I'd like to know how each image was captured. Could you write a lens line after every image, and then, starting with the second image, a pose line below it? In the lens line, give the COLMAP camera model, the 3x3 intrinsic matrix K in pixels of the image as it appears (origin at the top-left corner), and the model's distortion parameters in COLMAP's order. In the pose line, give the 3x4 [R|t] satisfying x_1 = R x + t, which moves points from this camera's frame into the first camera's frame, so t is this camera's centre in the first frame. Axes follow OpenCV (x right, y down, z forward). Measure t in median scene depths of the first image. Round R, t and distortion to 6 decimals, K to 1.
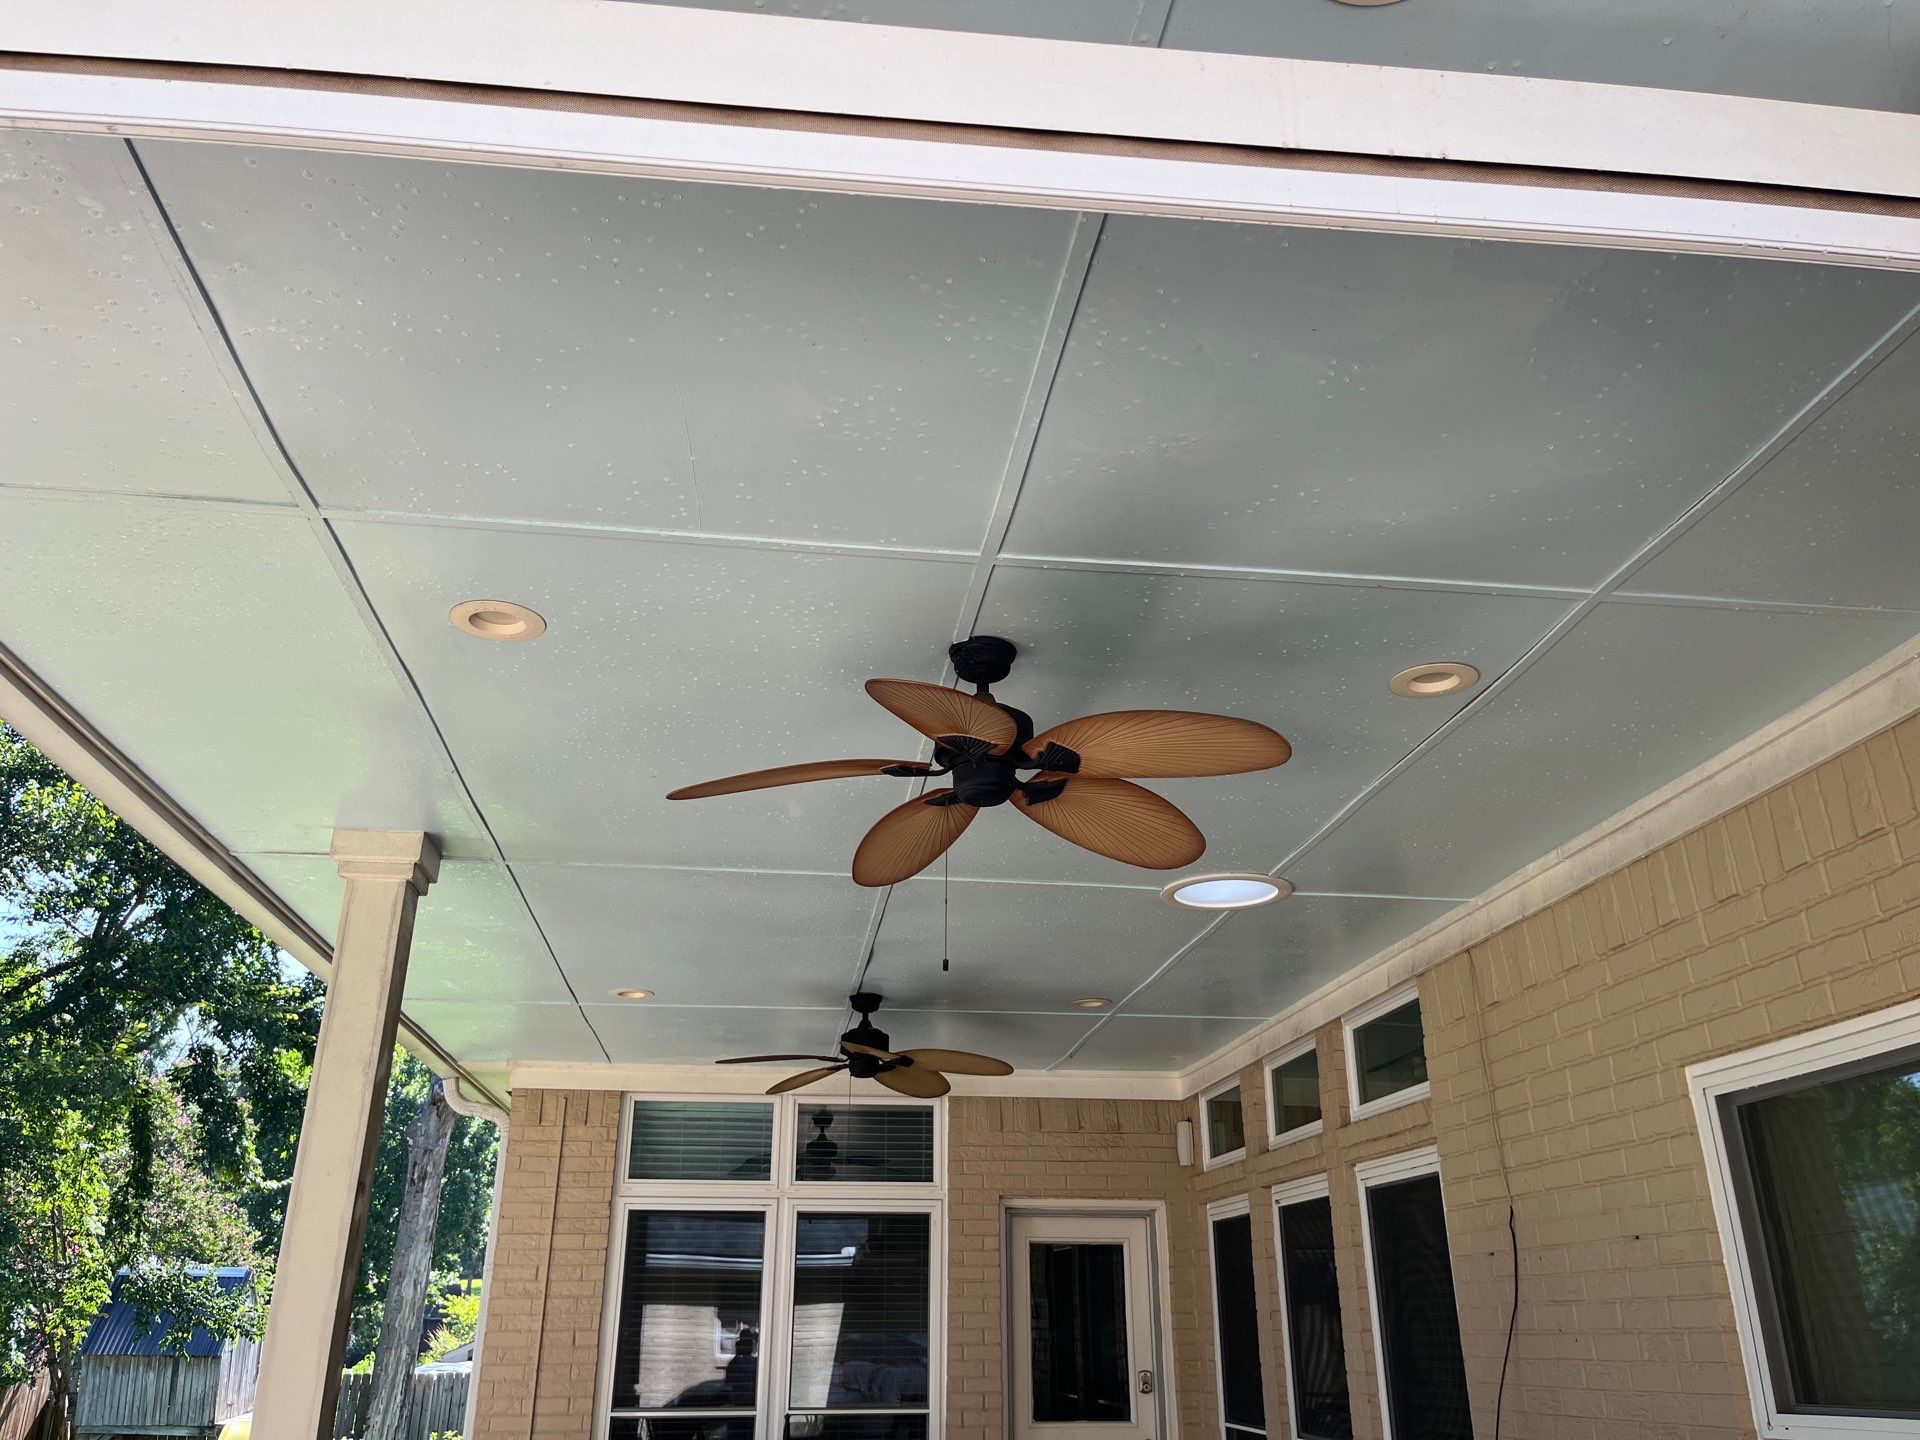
lens RADIAL K [[1454.5, 0, 958.0], [0, 1454.5, 709.6], [0, 0, 1]] dist [0.047403, -0.089872]
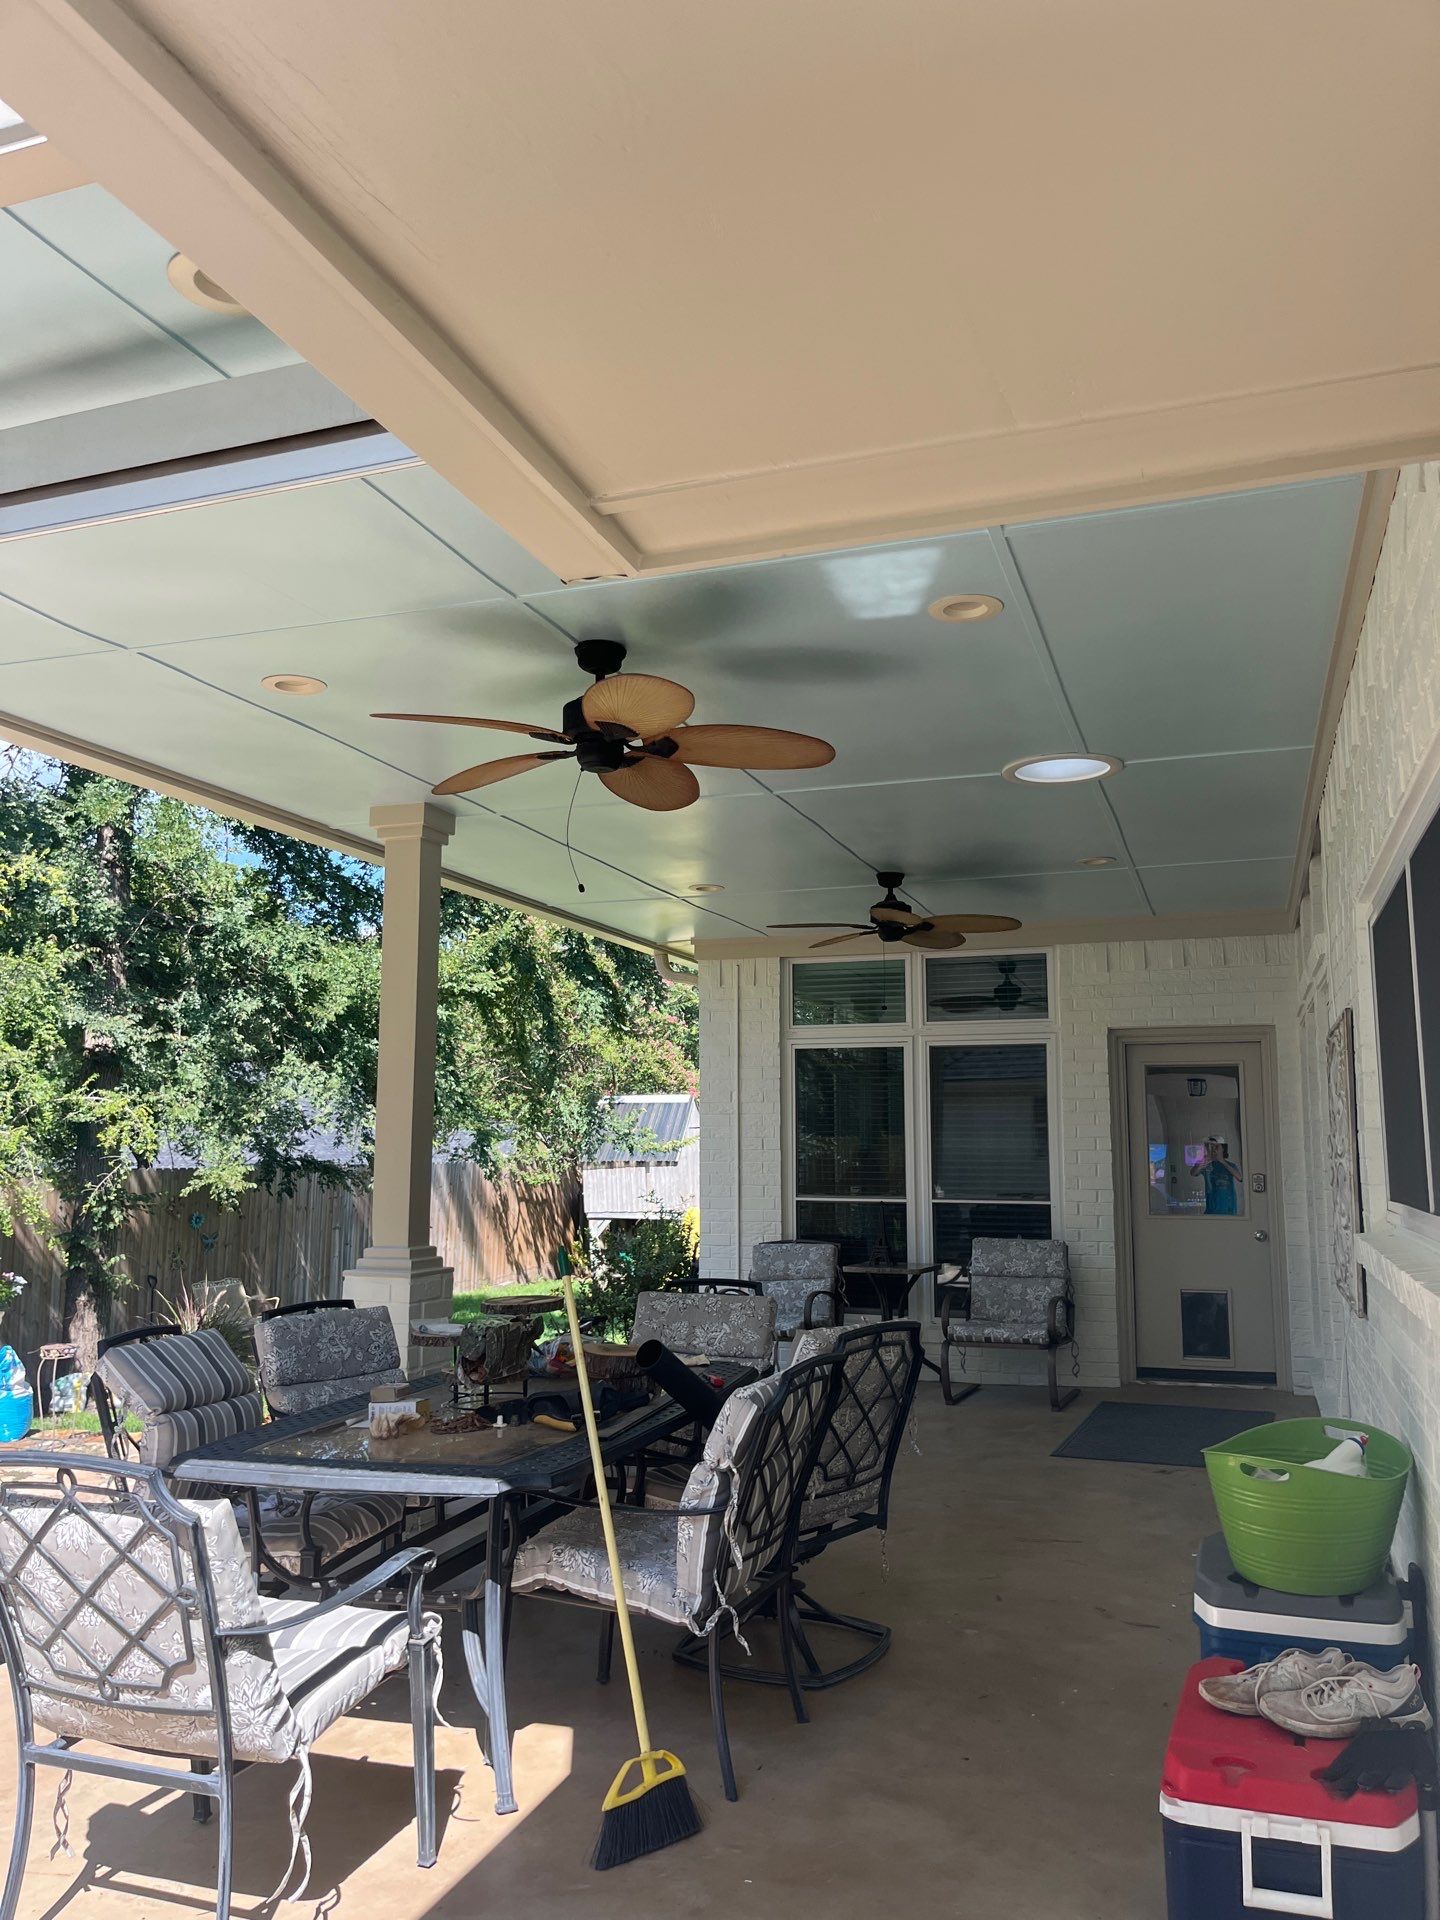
lens RADIAL K [[1454.5, 0, 720.0], [0, 1454.5, 960.0], [0, 0, 1]] dist [0.047403, -0.089872]
pose [[0.887973, -0.052627, -0.456875, 0.320608], [0.173436, 0.958401, 0.226689, -0.024133], [0.425939, -0.280533, 0.860161, -0.078796]]
